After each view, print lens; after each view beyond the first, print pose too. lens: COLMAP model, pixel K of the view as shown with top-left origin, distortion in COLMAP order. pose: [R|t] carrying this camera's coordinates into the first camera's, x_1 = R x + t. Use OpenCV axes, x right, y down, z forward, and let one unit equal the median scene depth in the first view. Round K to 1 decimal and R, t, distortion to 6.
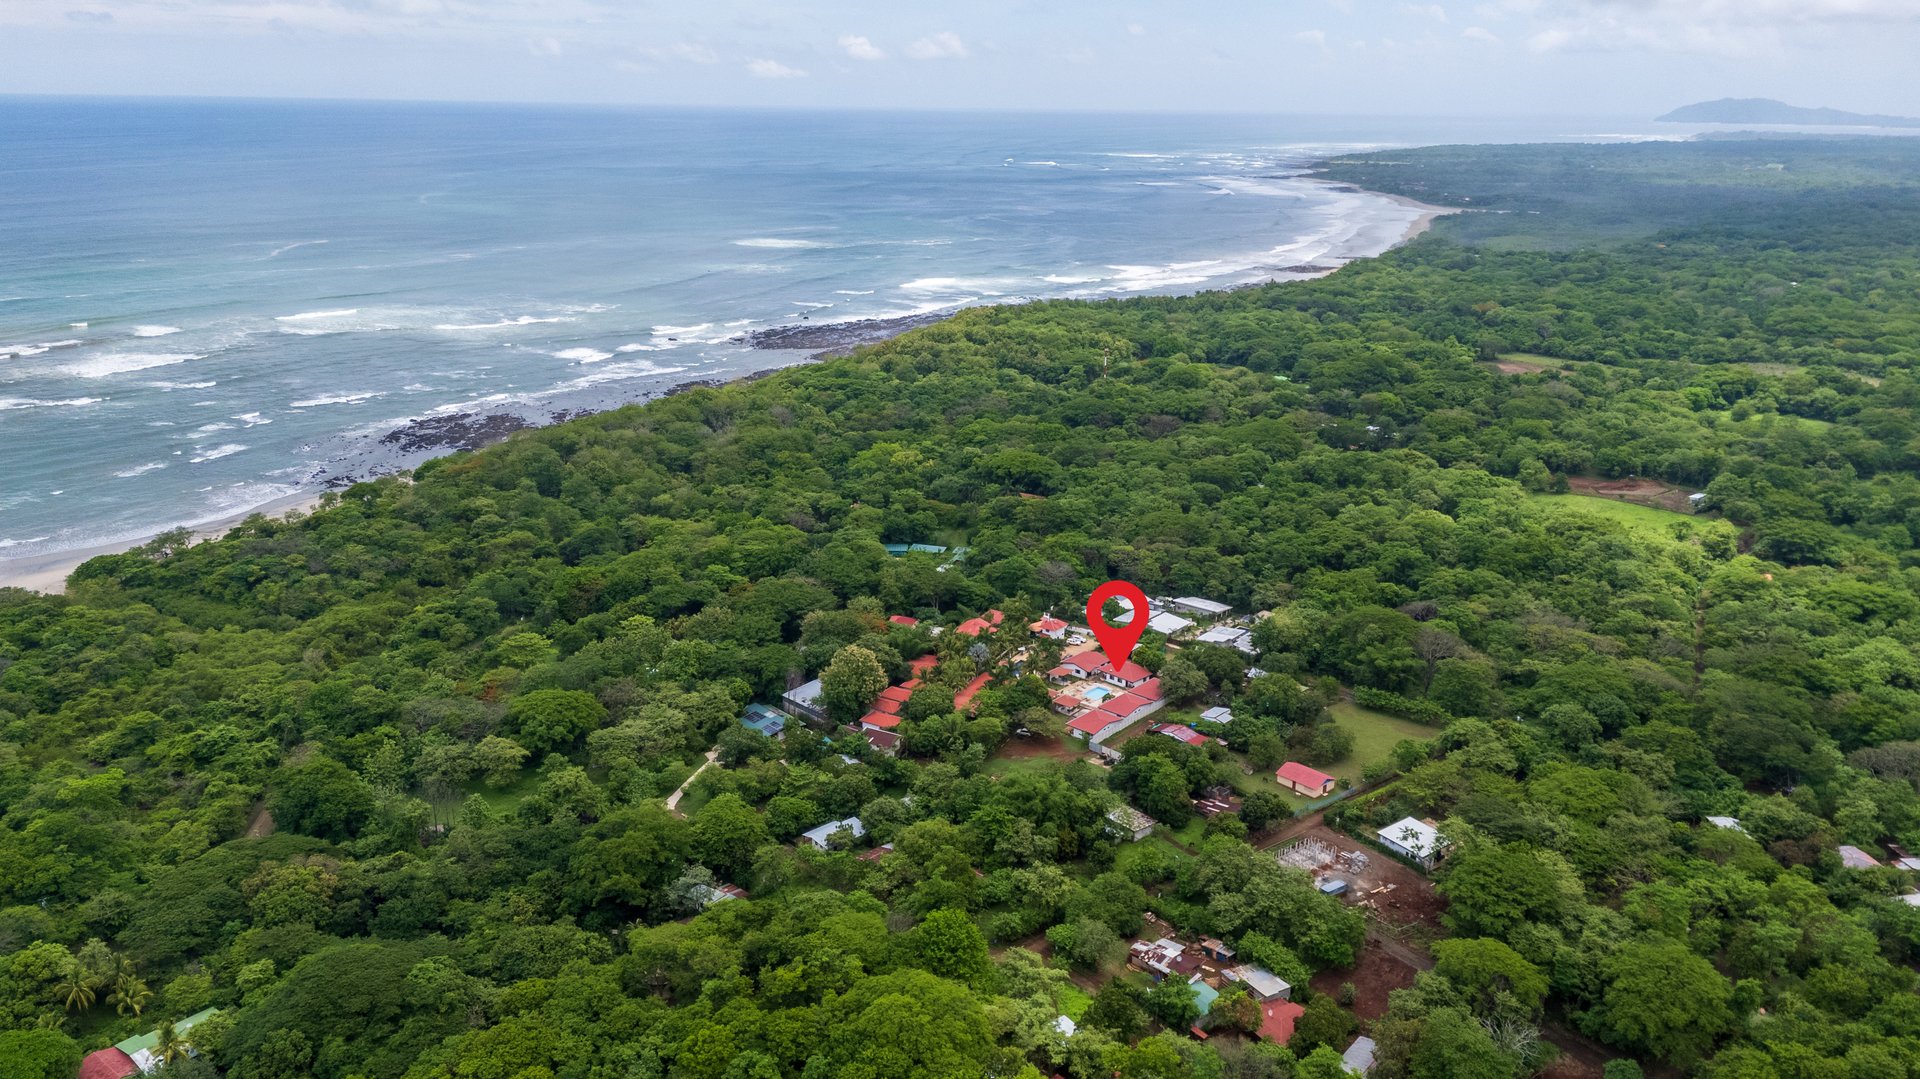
lens RADIAL K [[1404.9, 0, 952.8], [0, 1404.9, 543.4], [0, 0, 1]] dist [0.084535, -0.098747]
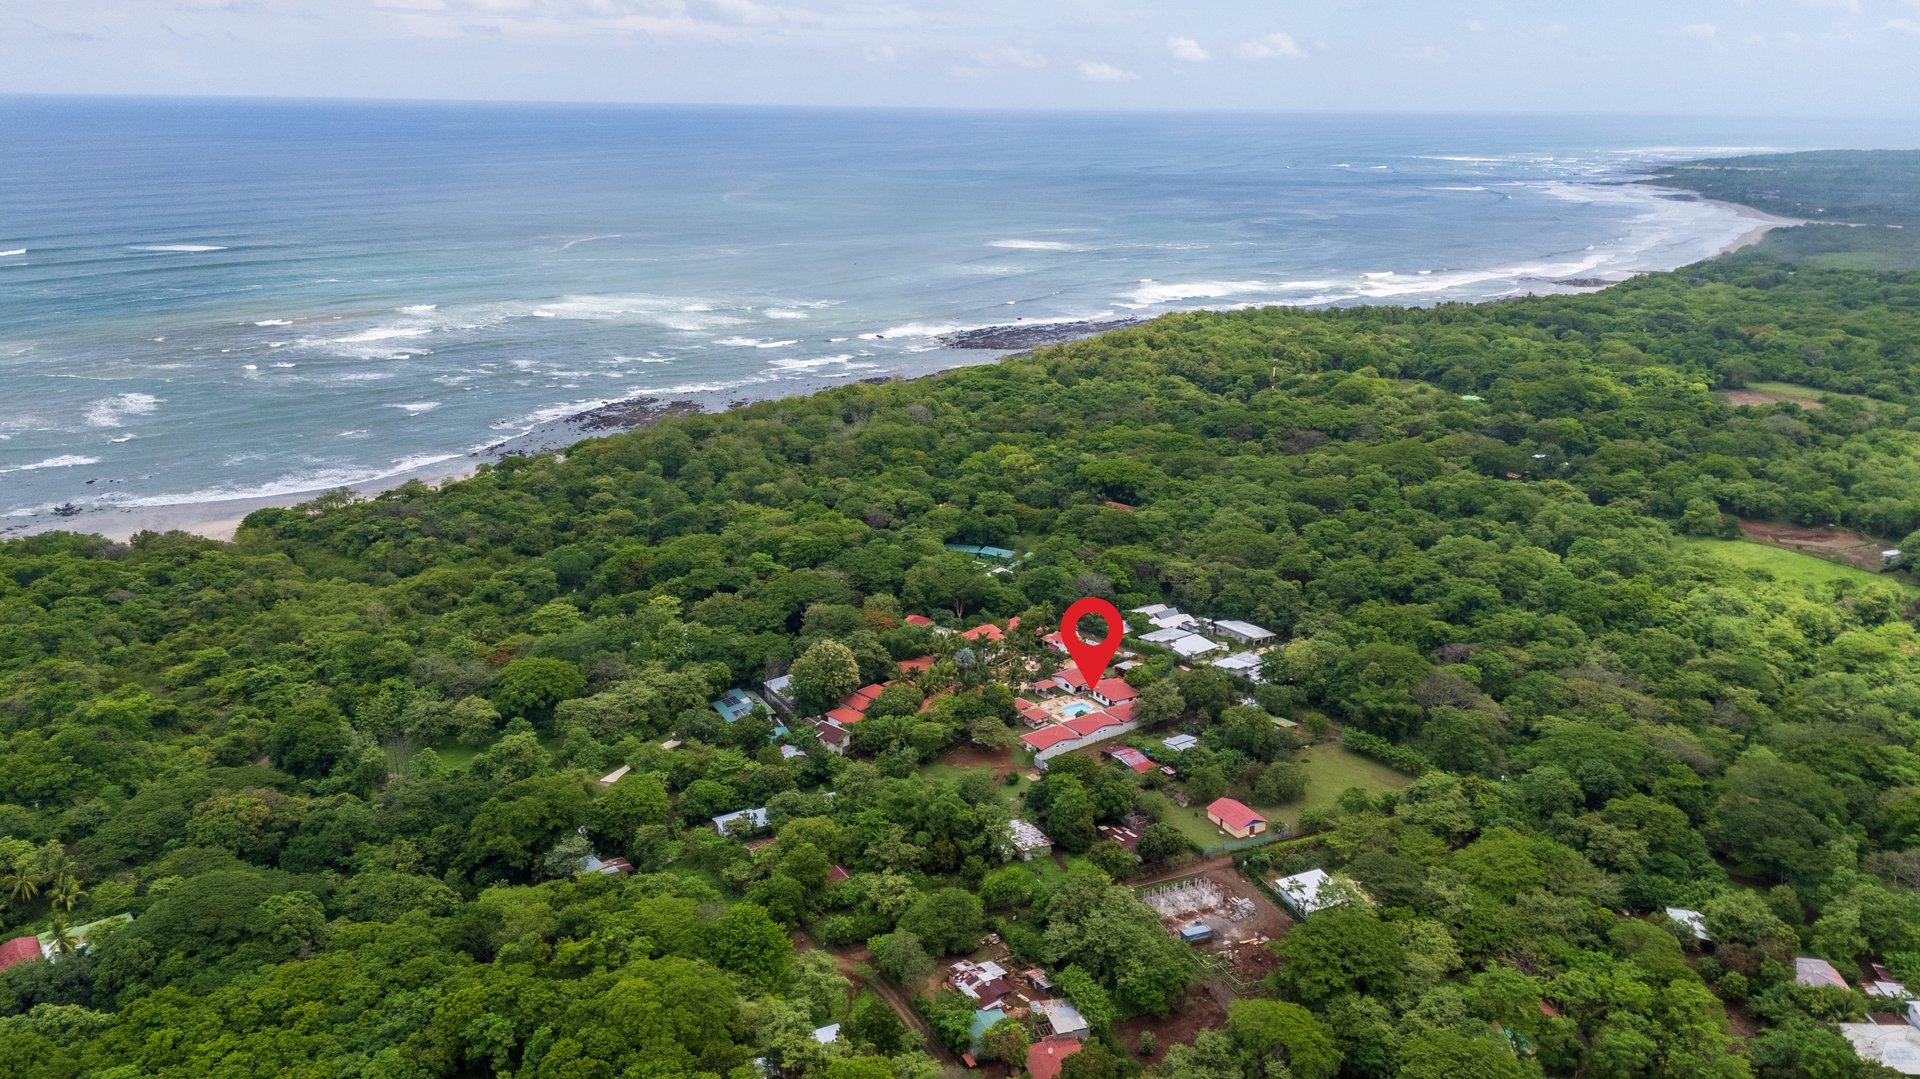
lens RADIAL K [[1404.9, 0, 952.8], [0, 1404.9, 543.4], [0, 0, 1]] dist [0.084535, -0.098747]
pose [[0.974742, 0.066205, -0.213297, 0.204542], [-0.066581, 0.997766, 0.005430, -0.007141], [0.213180, 0.008908, 0.976972, 0.028377]]
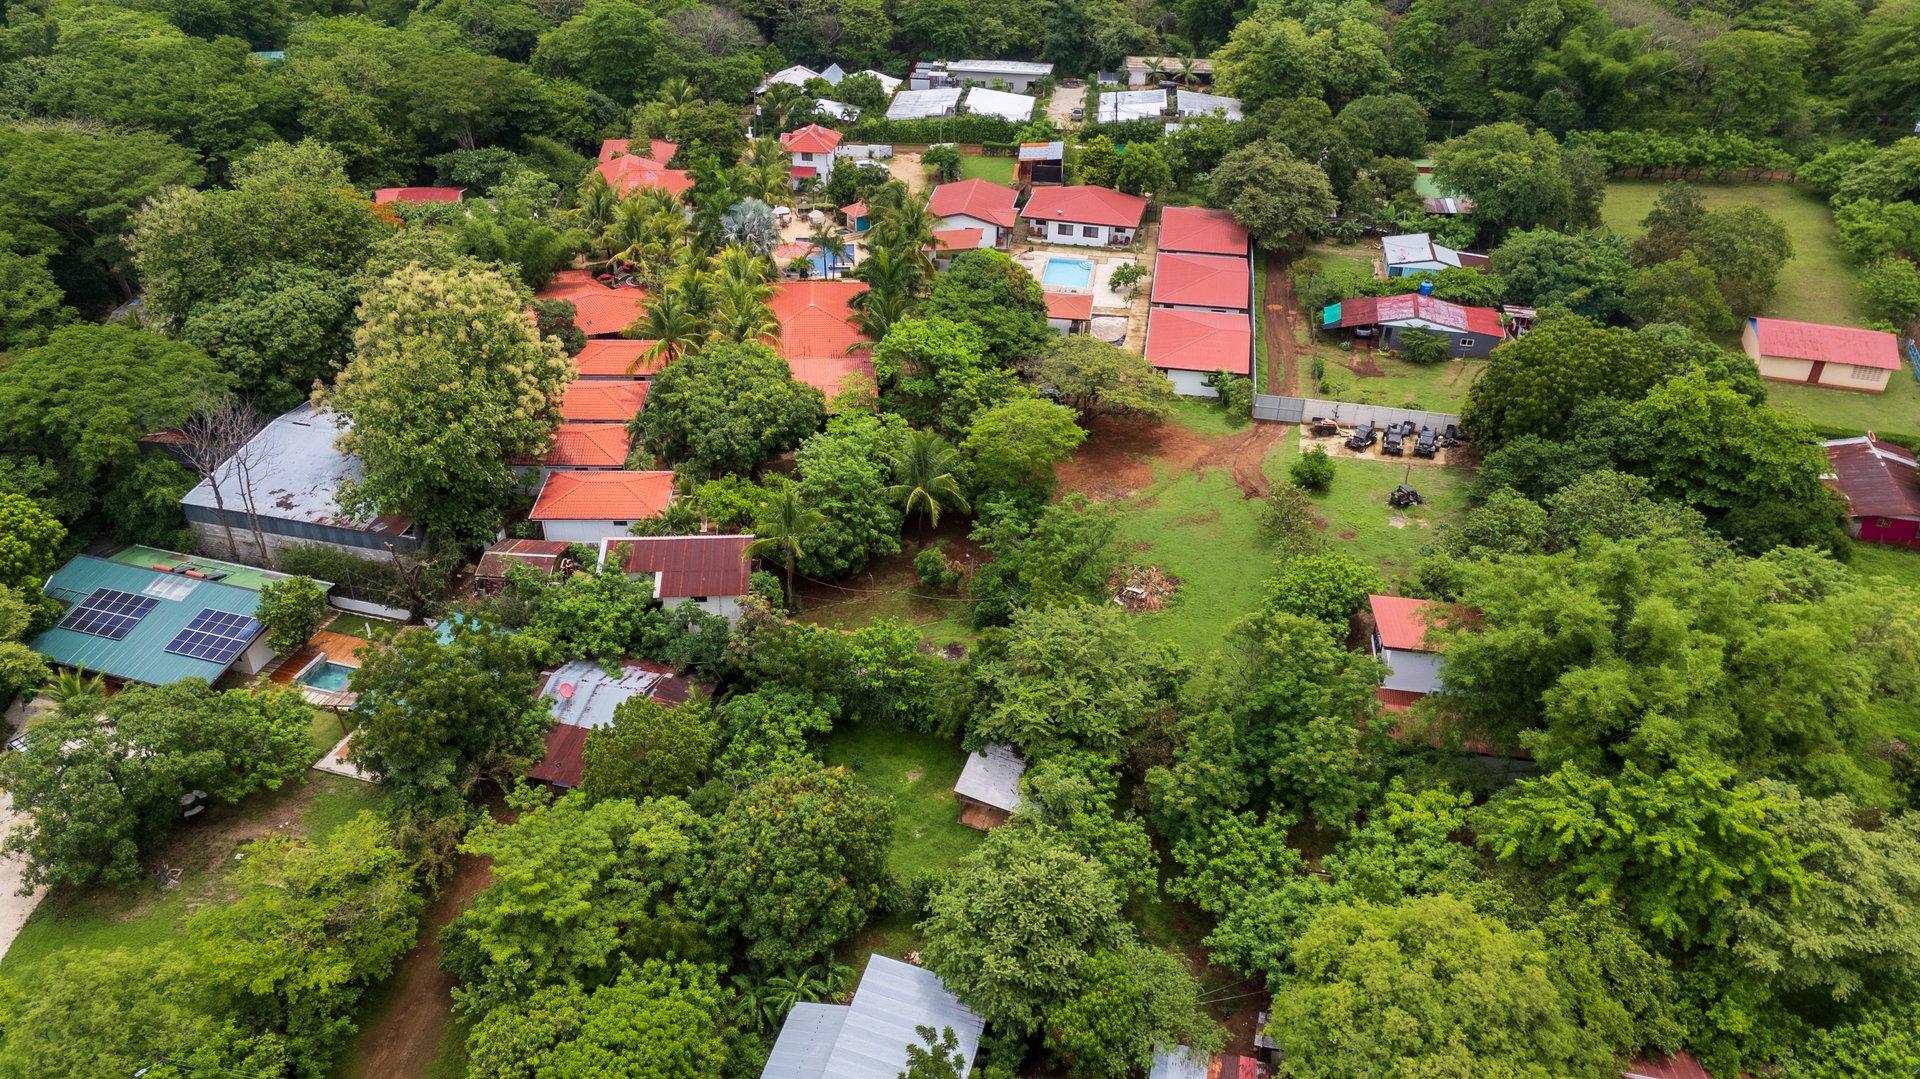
lens RADIAL K [[1404.9, 0, 952.8], [0, 1404.9, 543.4], [0, 0, 1]] dist [0.084535, -0.098747]
pose [[0.841694, -0.284570, 0.458881, -0.114073], [0.155272, 0.941515, 0.299066, 0.052182], [-0.517148, -0.180471, 0.836653, 0.638636]]
